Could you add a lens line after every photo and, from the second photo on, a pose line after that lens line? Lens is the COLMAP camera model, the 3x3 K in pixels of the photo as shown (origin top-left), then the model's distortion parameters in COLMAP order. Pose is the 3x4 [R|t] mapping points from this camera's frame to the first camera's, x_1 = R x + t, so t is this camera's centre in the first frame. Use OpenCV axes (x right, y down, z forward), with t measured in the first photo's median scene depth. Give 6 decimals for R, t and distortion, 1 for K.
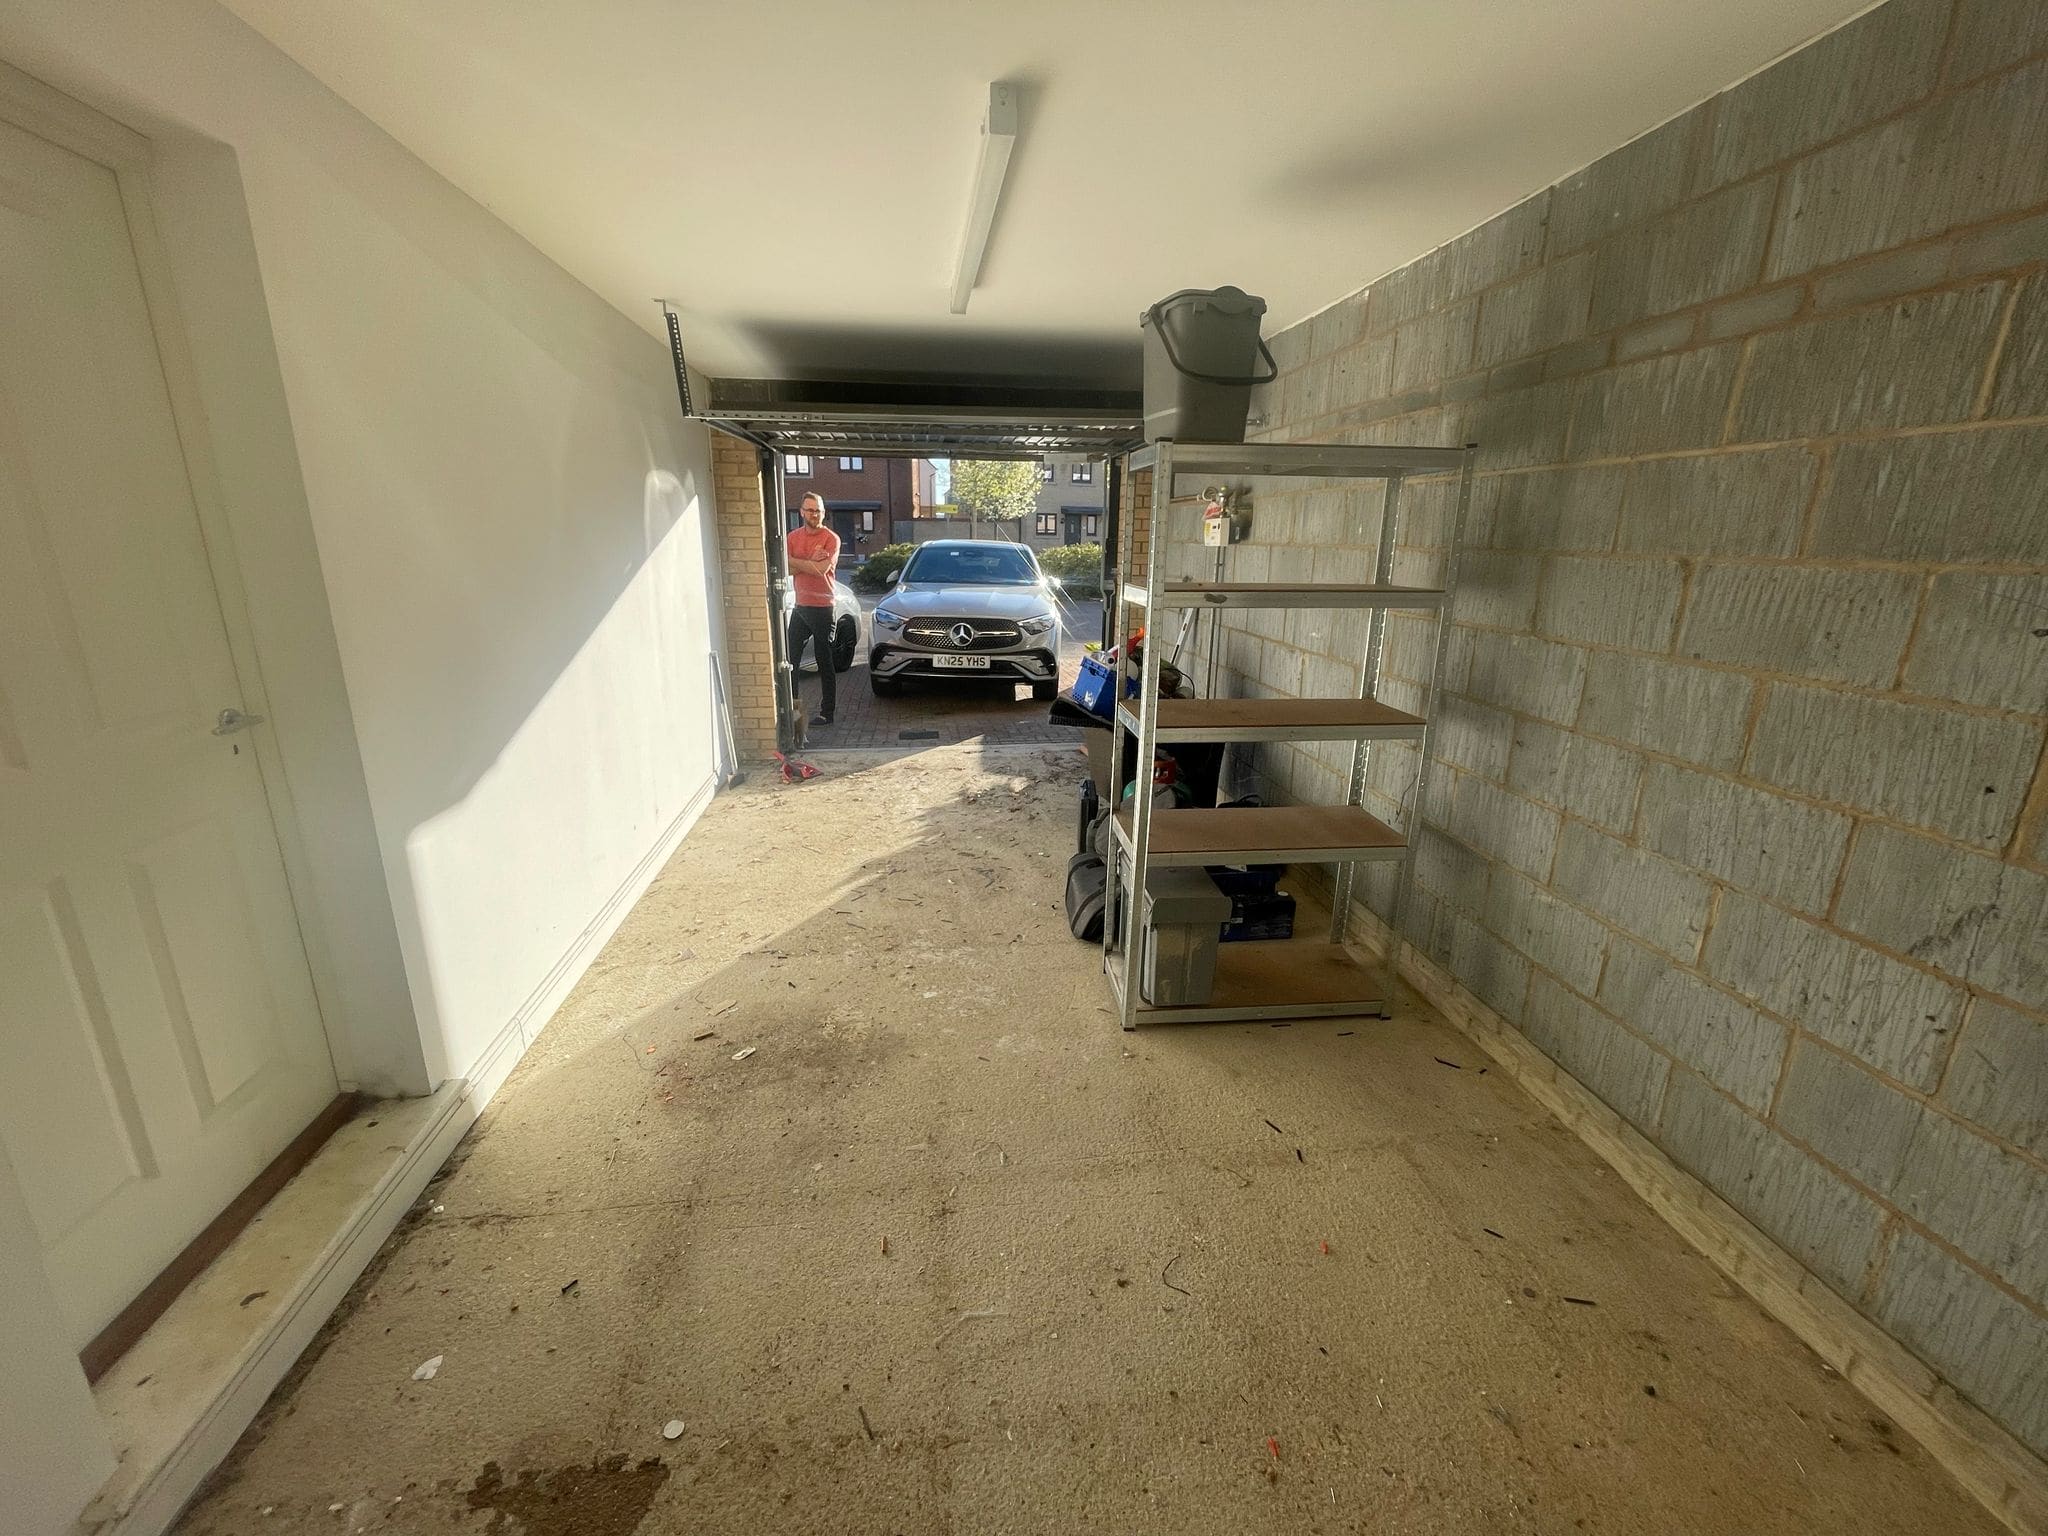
lens RADIAL K [[1536.5, 0, 1026.1], [0, 1536.5, 750.0], [0, 0, 1]] dist [0.078755, -0.110214]
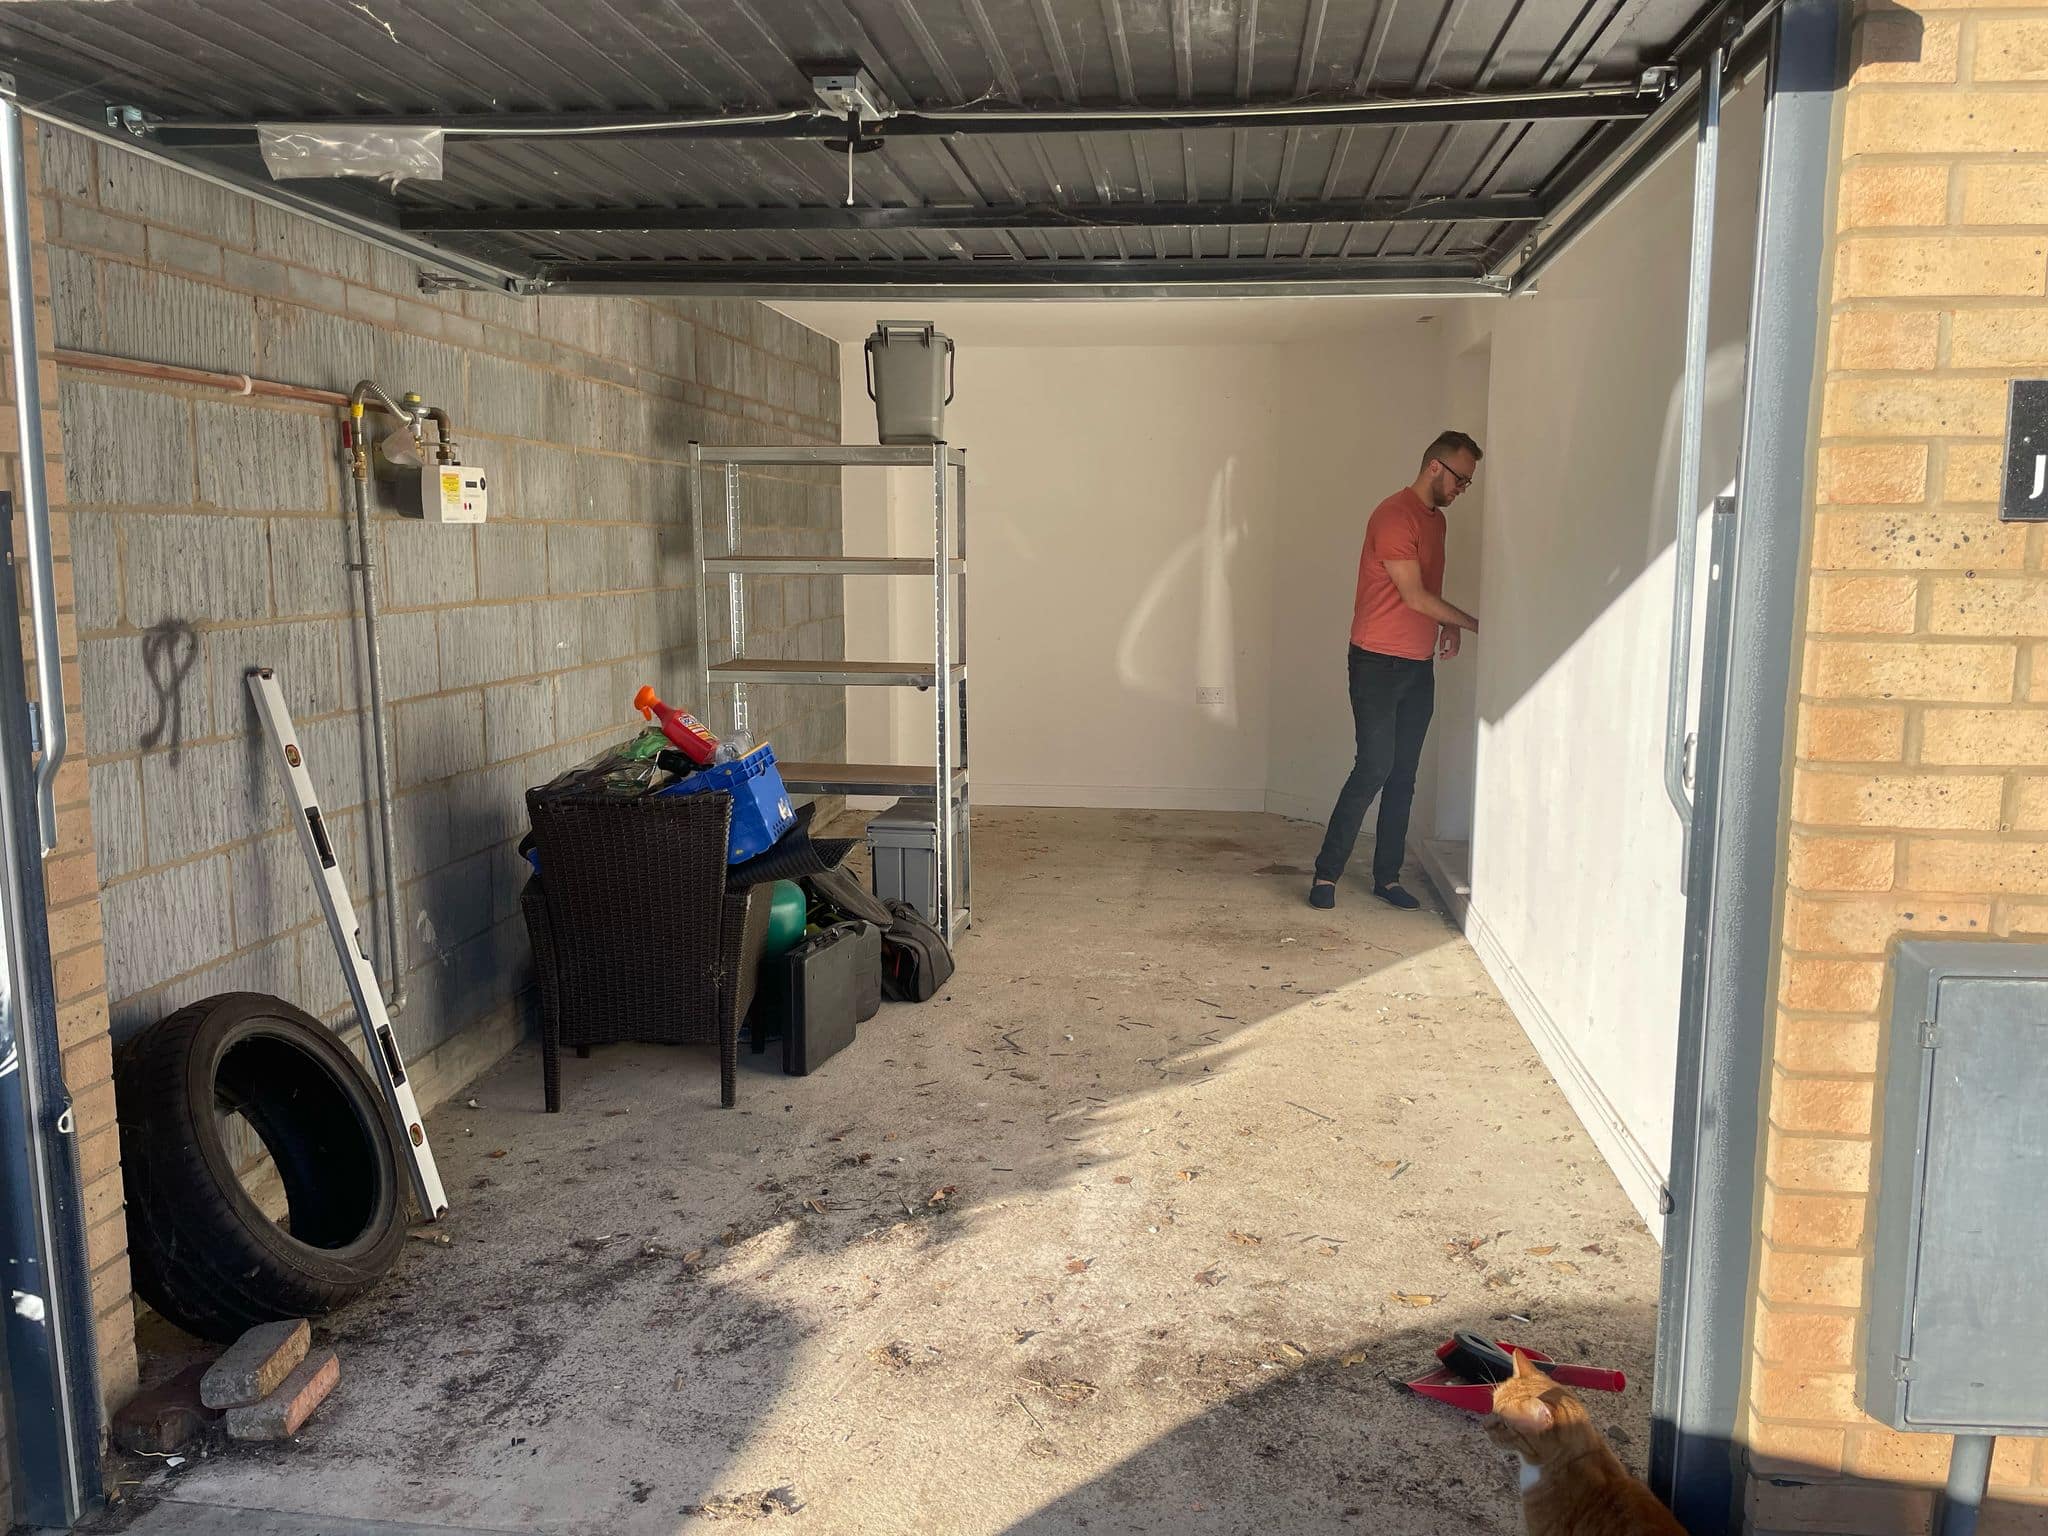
lens RADIAL K [[1536.5, 0, 1026.1], [0, 1536.5, 750.0], [0, 0, 1]] dist [0.078755, -0.110214]
pose [[-0.982623, -0.030270, 0.183129, -0.128809], [0.021008, 0.962136, 0.271758, -0.184324], [-0.184421, 0.270883, -0.944781, 1.393825]]
